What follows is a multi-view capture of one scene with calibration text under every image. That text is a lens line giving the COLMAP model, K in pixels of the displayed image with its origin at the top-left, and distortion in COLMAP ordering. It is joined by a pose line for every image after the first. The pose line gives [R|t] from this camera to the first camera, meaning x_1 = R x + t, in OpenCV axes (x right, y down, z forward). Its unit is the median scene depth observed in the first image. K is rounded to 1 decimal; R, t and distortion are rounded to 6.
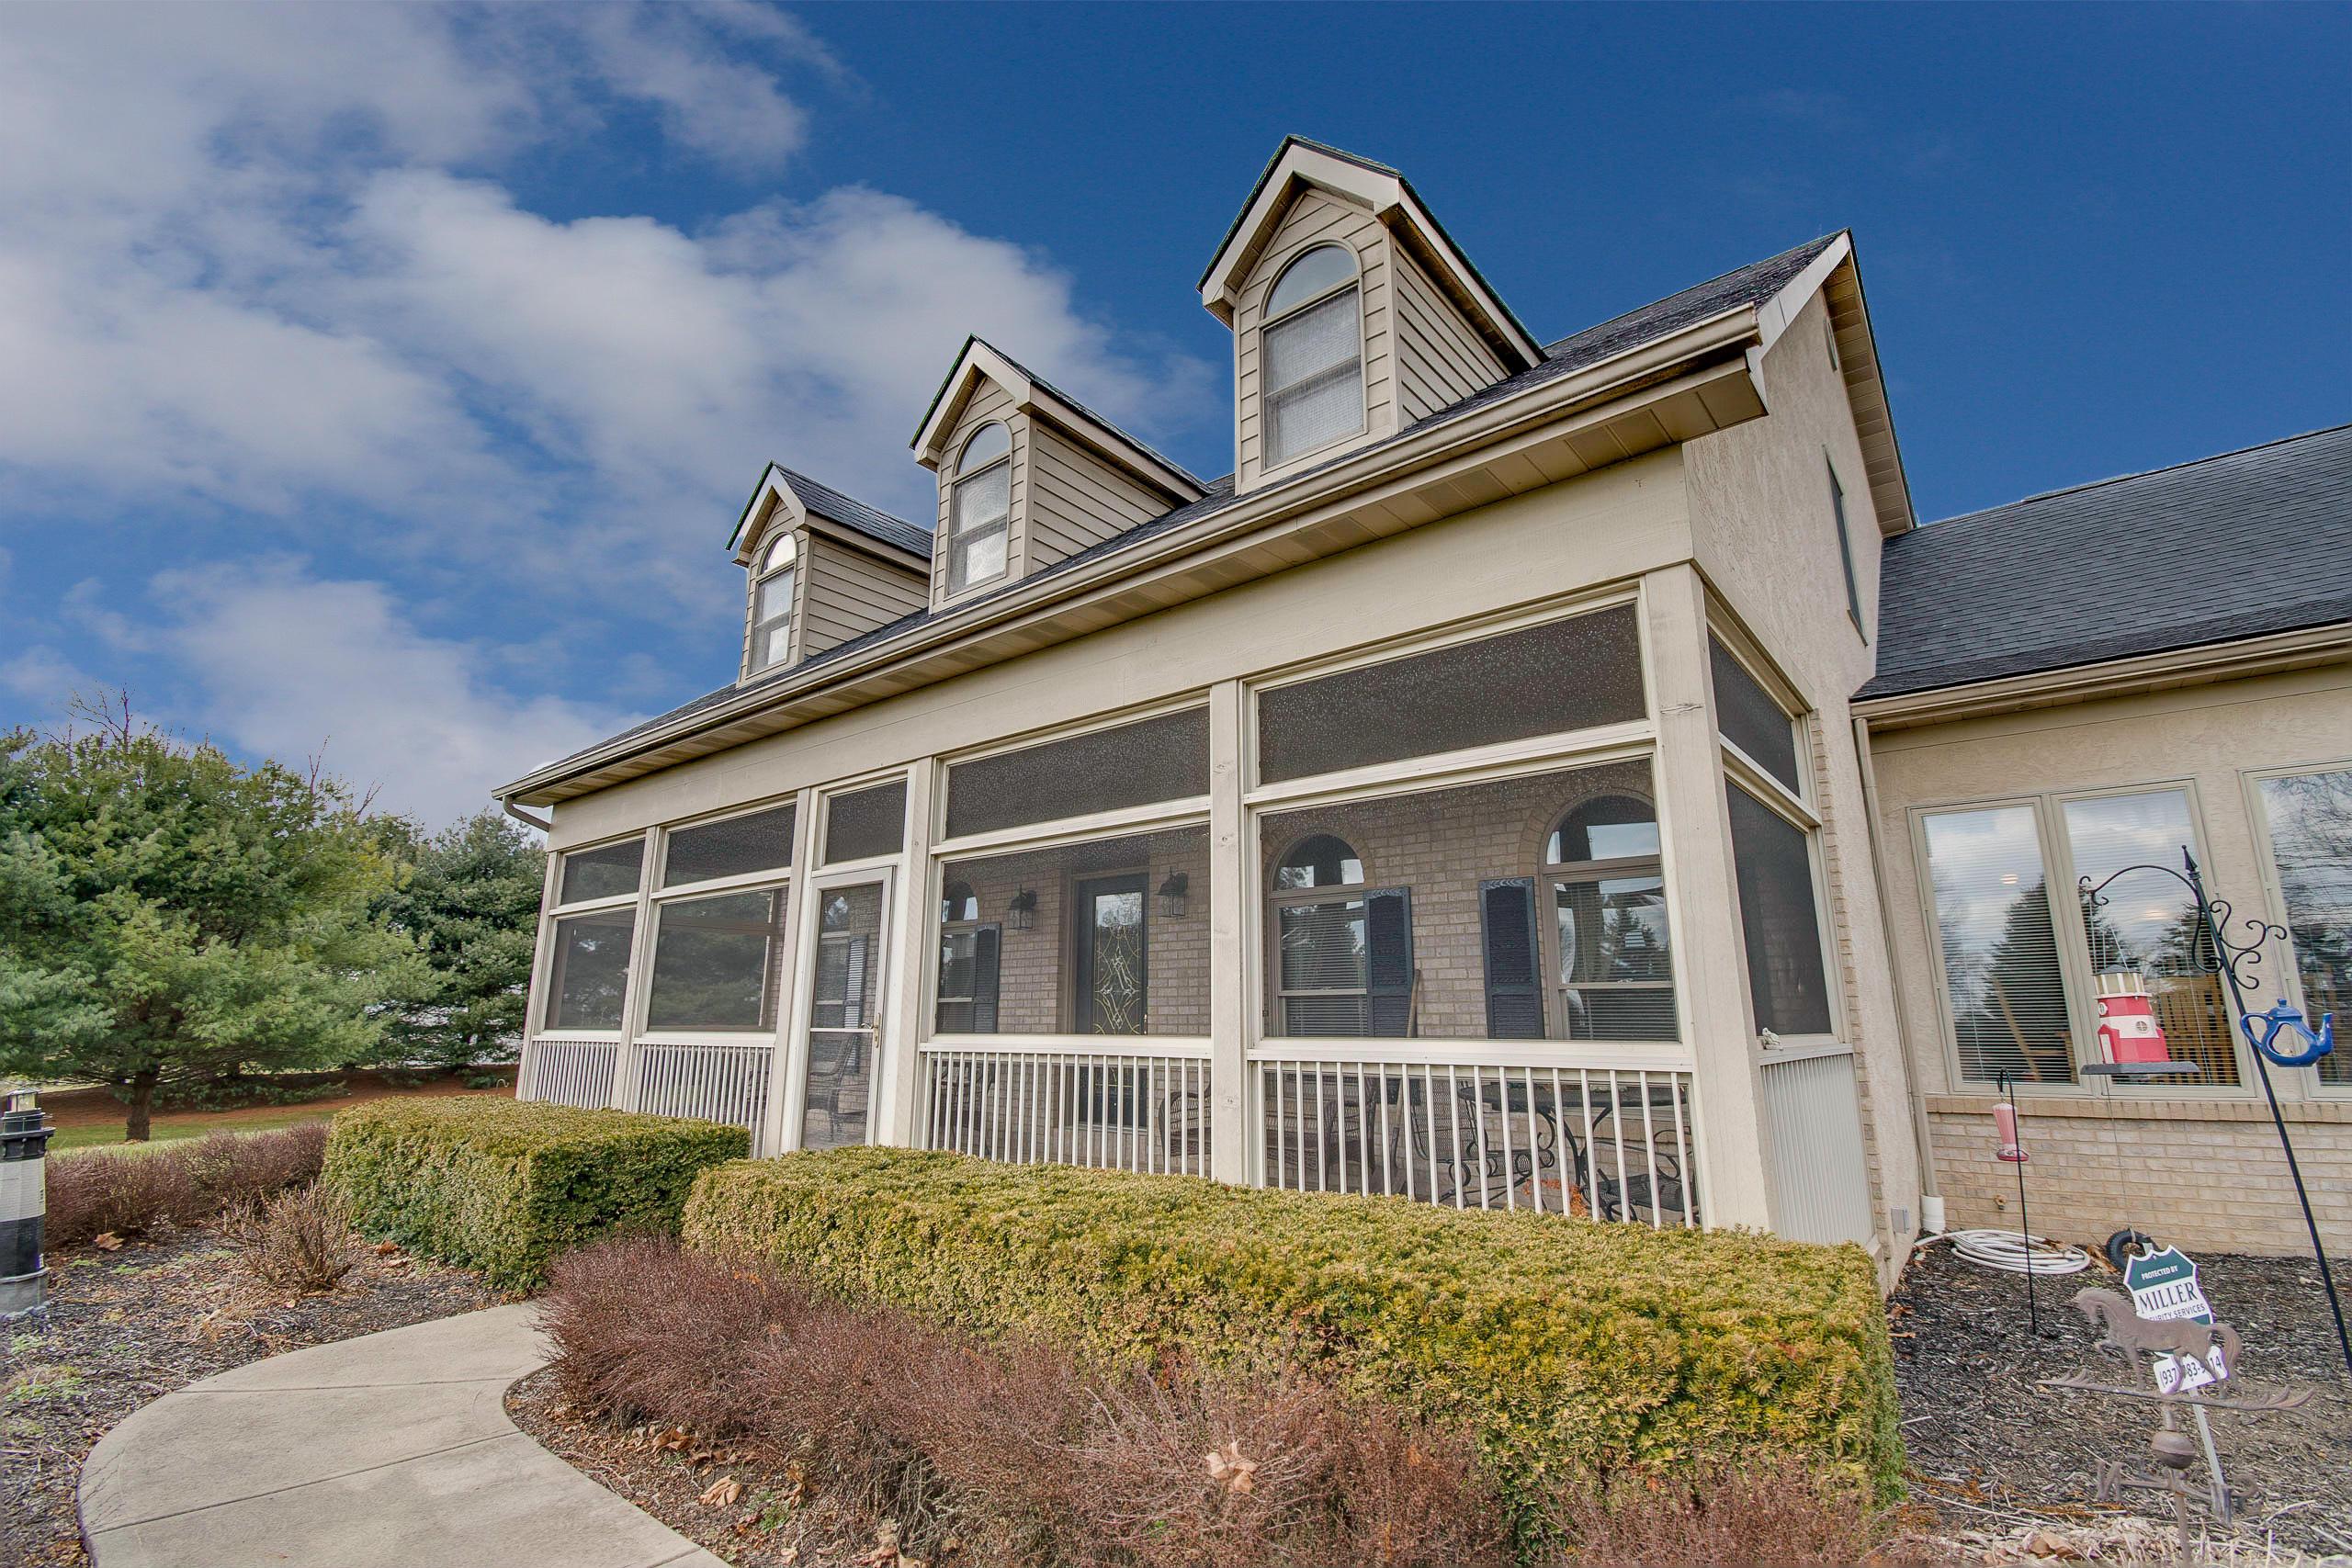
lens RADIAL K [[1061.3, 0, 1179.4], [0, 1061.3, 797.4], [0, 0, 1]] dist [0.003569, -0.000682]
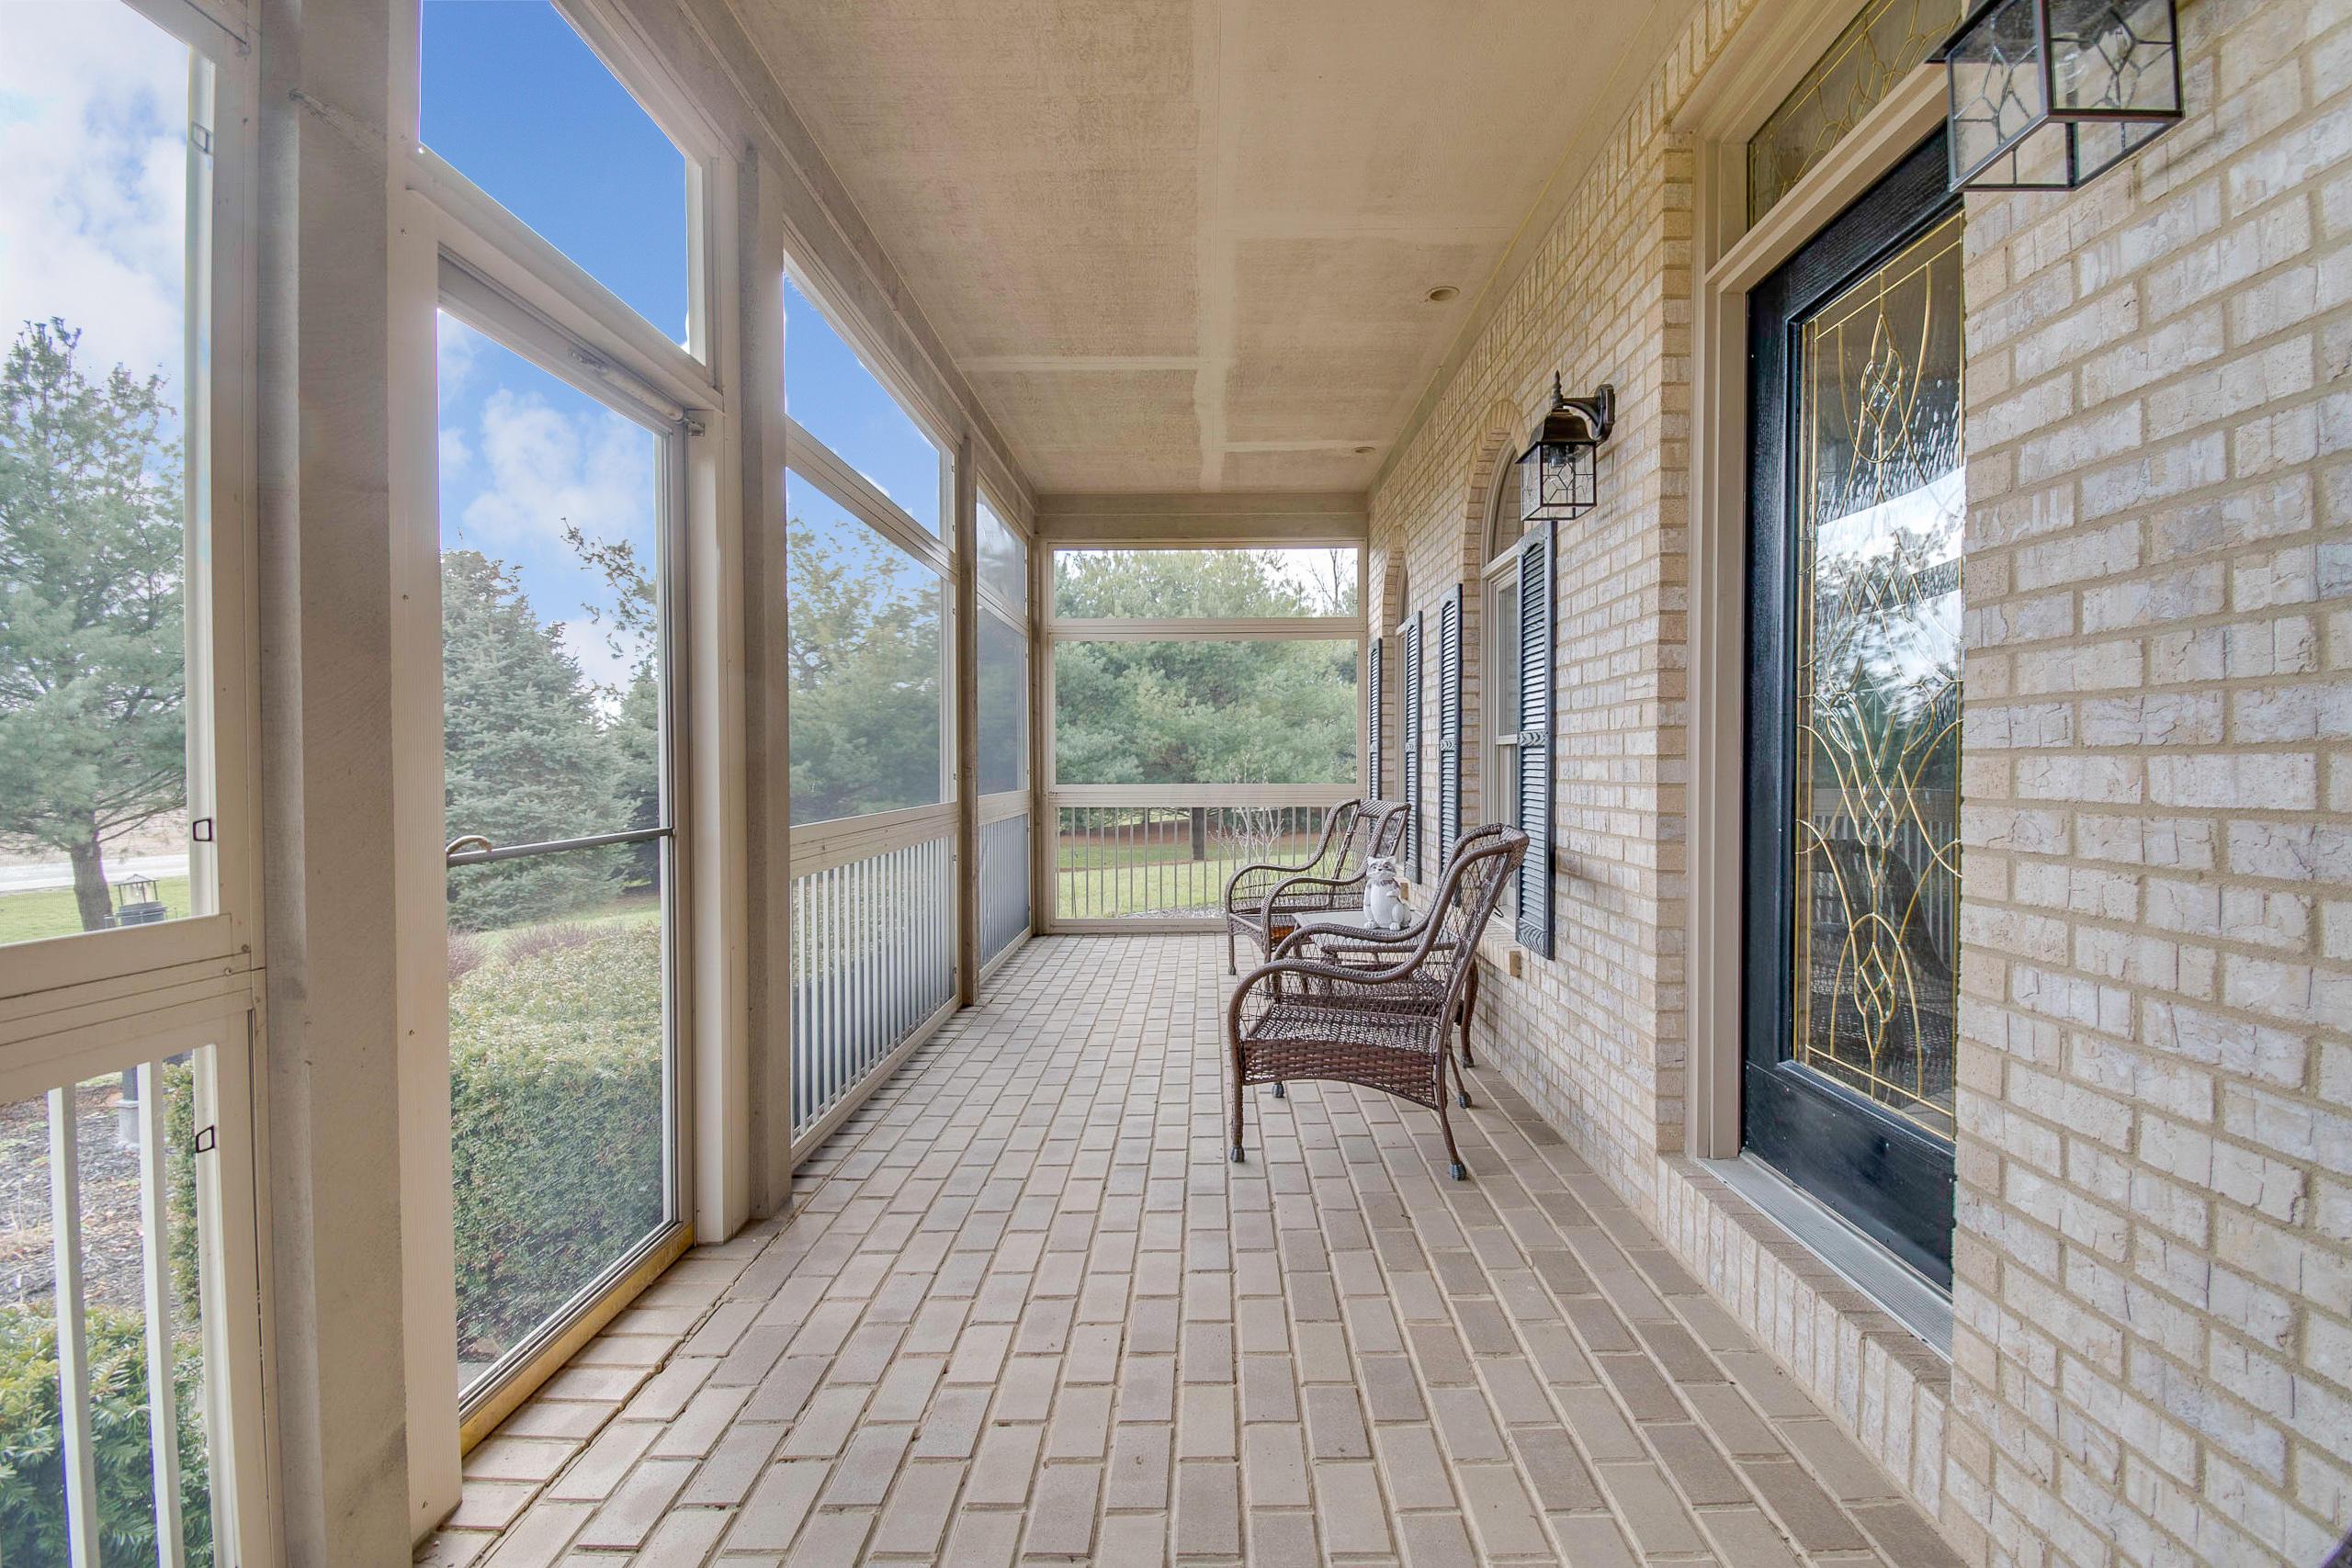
lens RADIAL K [[1061.3, 0, 1179.4], [0, 1061.3, 797.4], [0, 0, 1]] dist [0.003569, -0.000682]
pose [[0.622657, 0.014624, -0.782358, 0.010280], [0.176147, 0.971544, 0.158351, 0.048505], [0.762411, -0.236408, 0.602363, 0.252009]]
